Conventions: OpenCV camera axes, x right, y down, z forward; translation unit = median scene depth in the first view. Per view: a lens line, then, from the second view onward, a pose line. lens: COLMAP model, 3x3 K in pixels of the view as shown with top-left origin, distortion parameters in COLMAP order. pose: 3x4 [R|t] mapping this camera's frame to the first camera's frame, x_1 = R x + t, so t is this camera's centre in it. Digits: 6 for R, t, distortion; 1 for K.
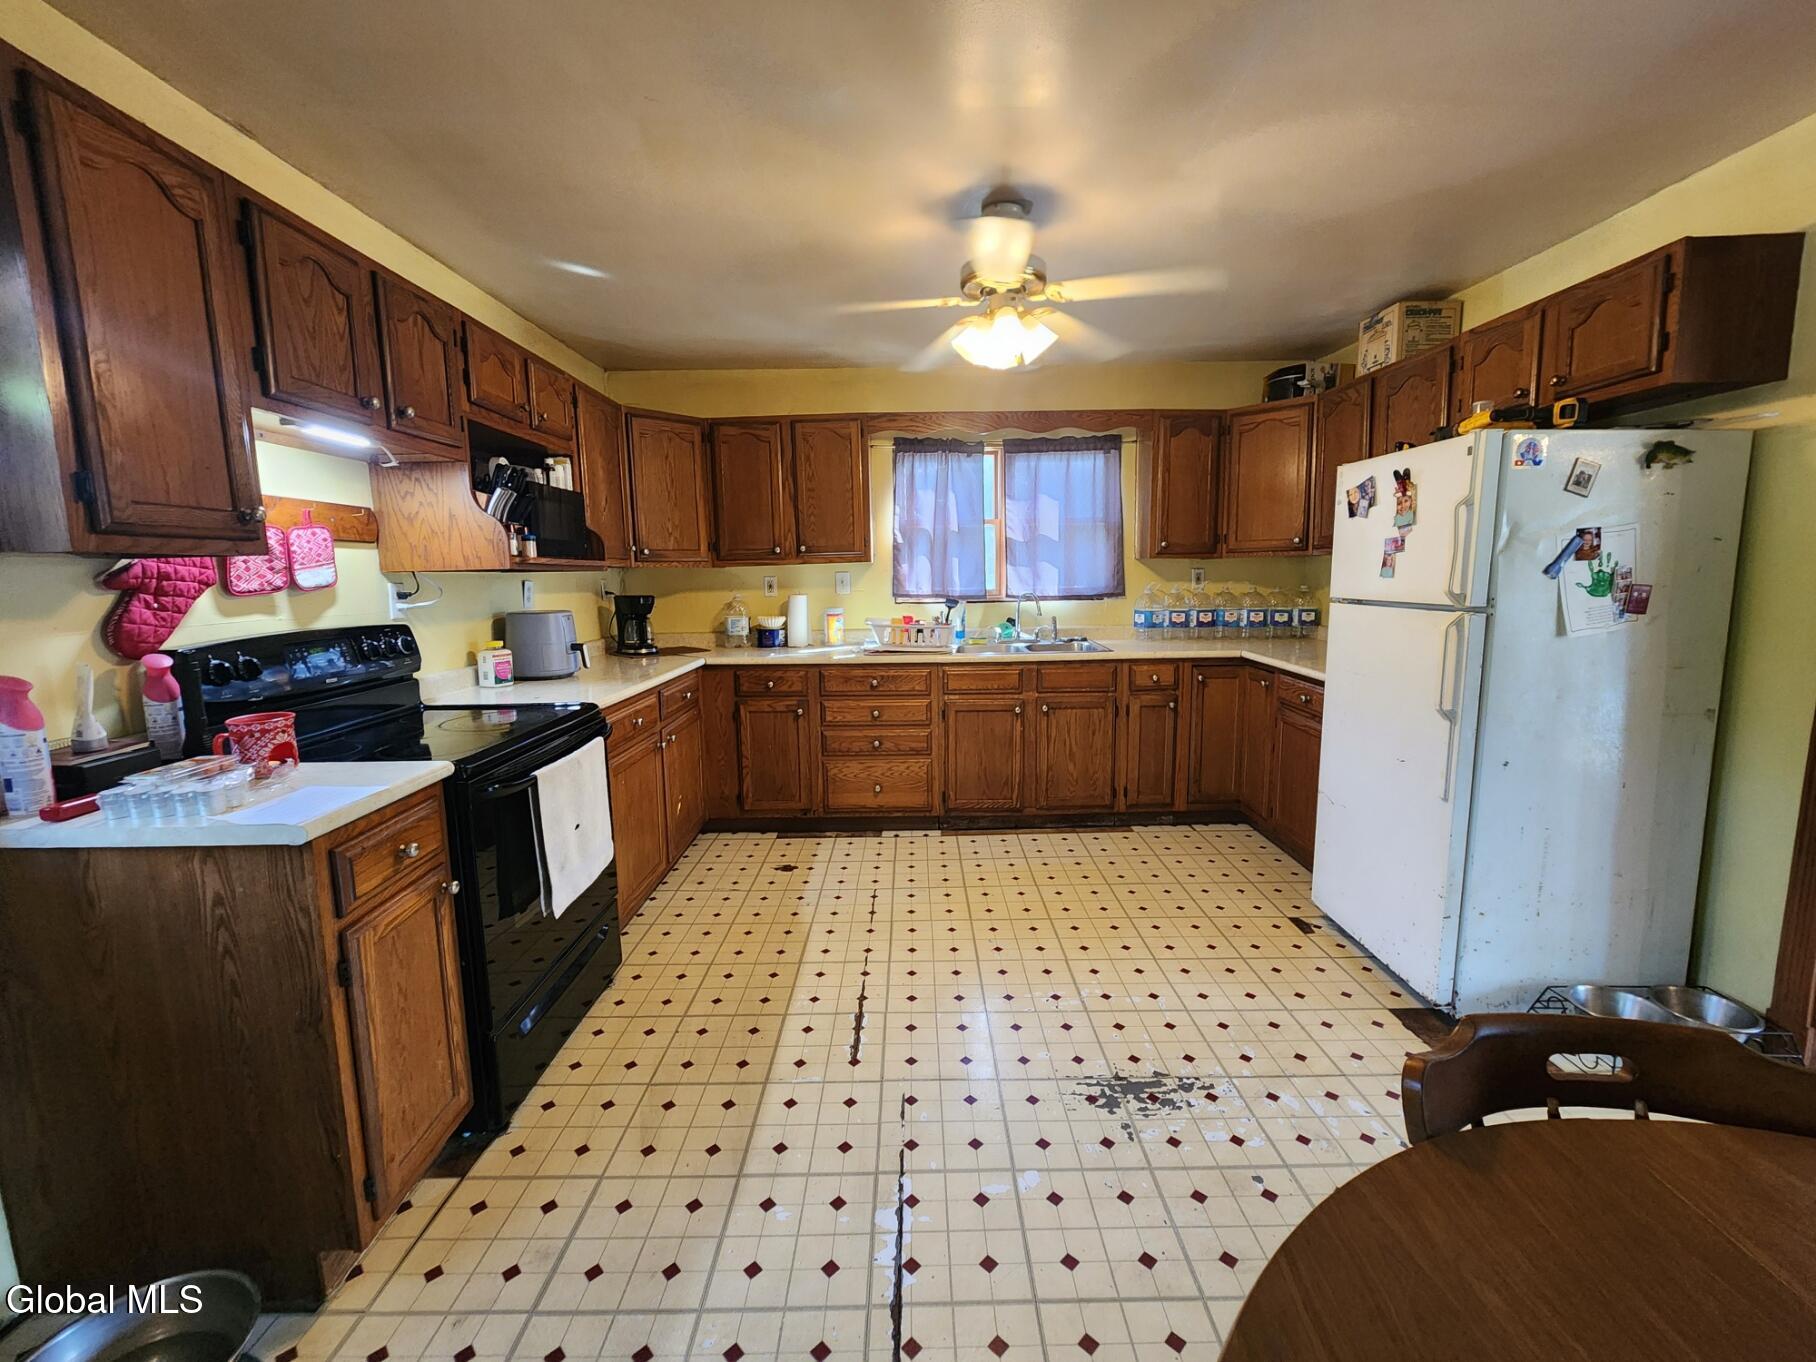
lens RADIAL K [[747.0, 0, 910.7], [0, 747.0, 671.2], [0, 0, 1]] dist [-0.002860, 0.000082]
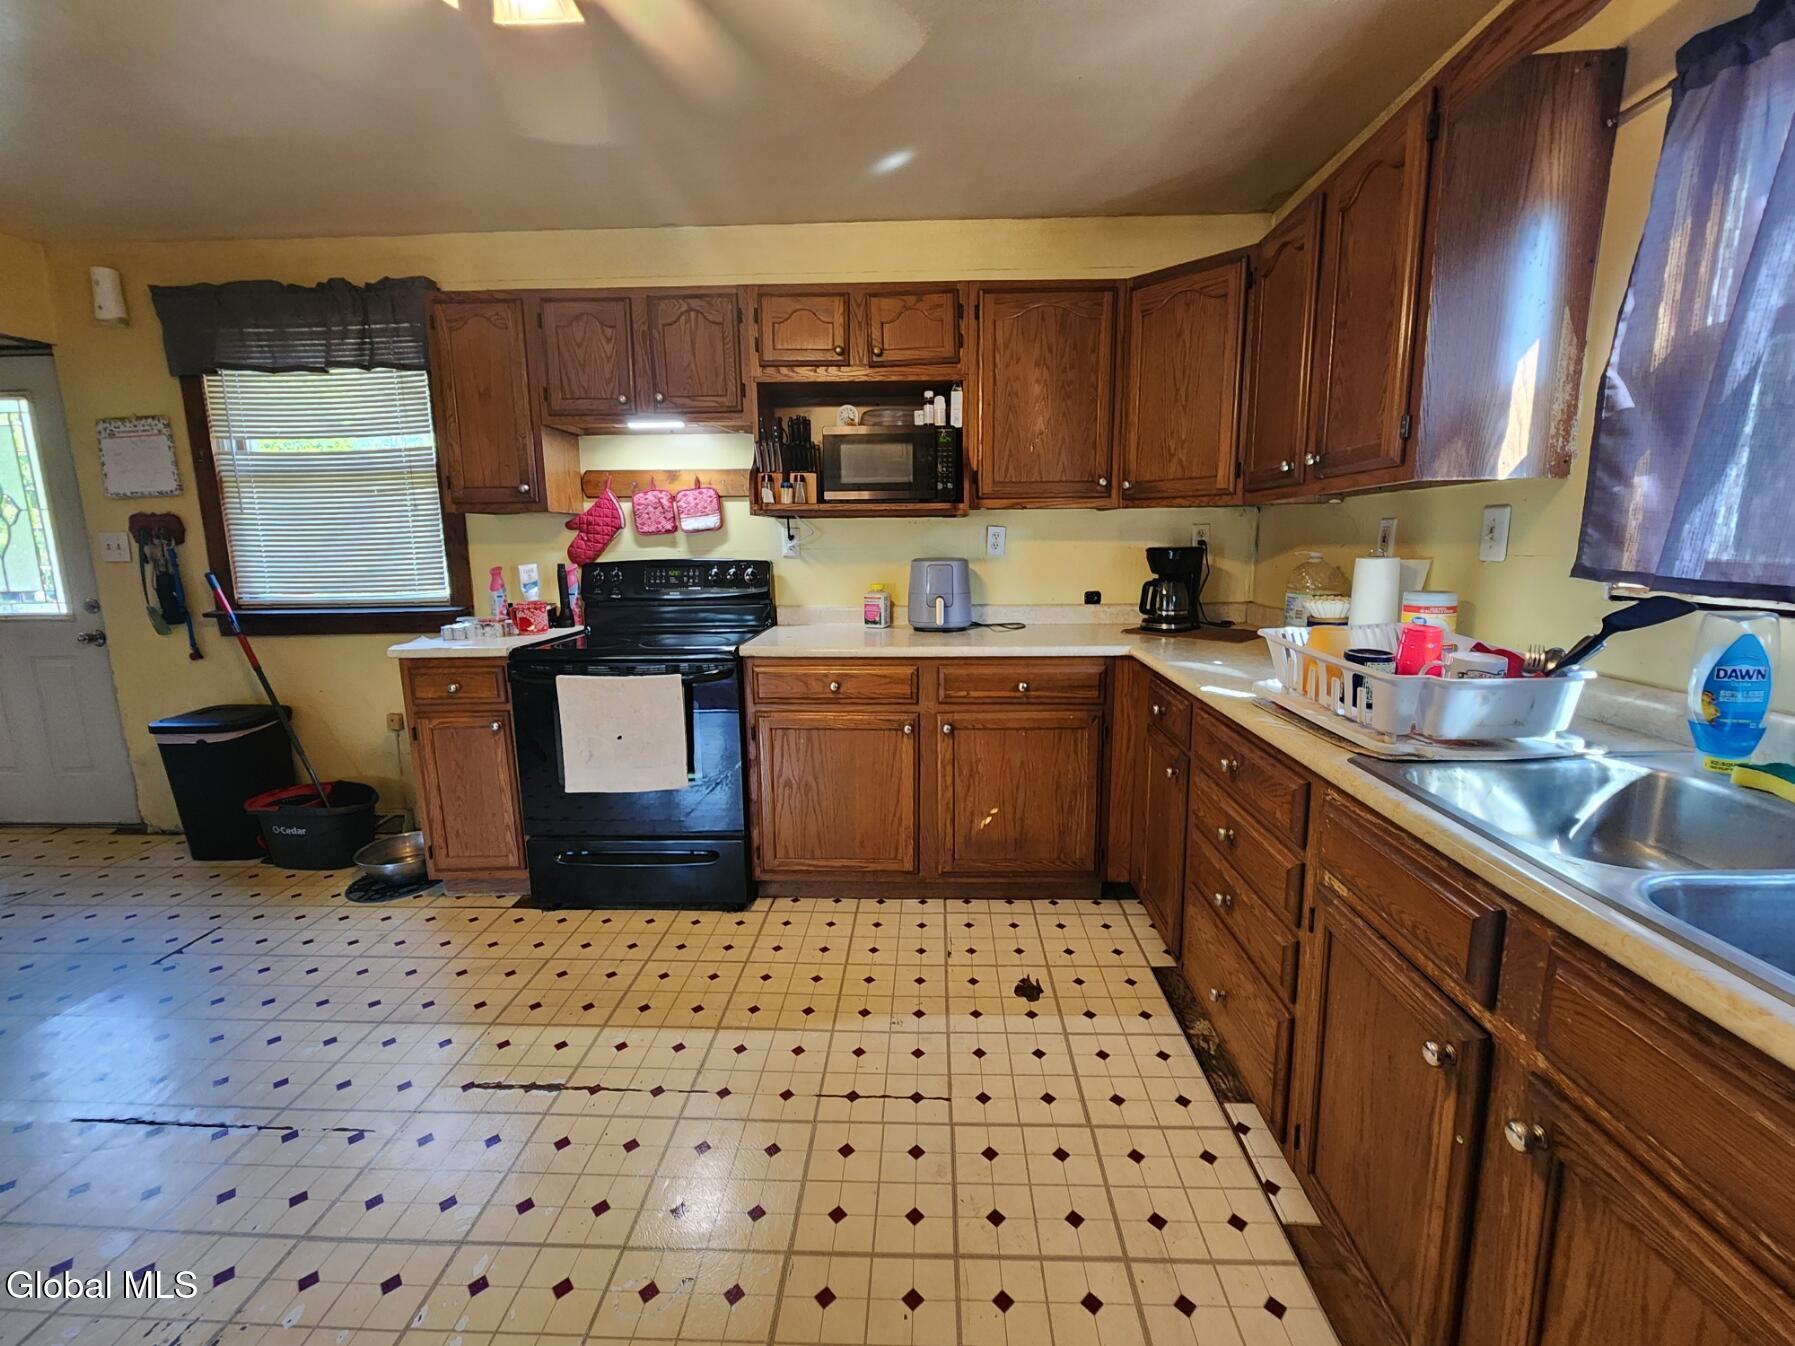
lens RADIAL K [[738.4, 0, 904.7], [0, 738.4, 661.0], [0, 0, 1]] dist [-0.002860, 0.000082]
pose [[-0.031529, 0.187539, -0.981751, 0.543835], [-0.120381, 0.974377, 0.189997, -0.153745], [0.992227, 0.124175, -0.008145, 1.193683]]
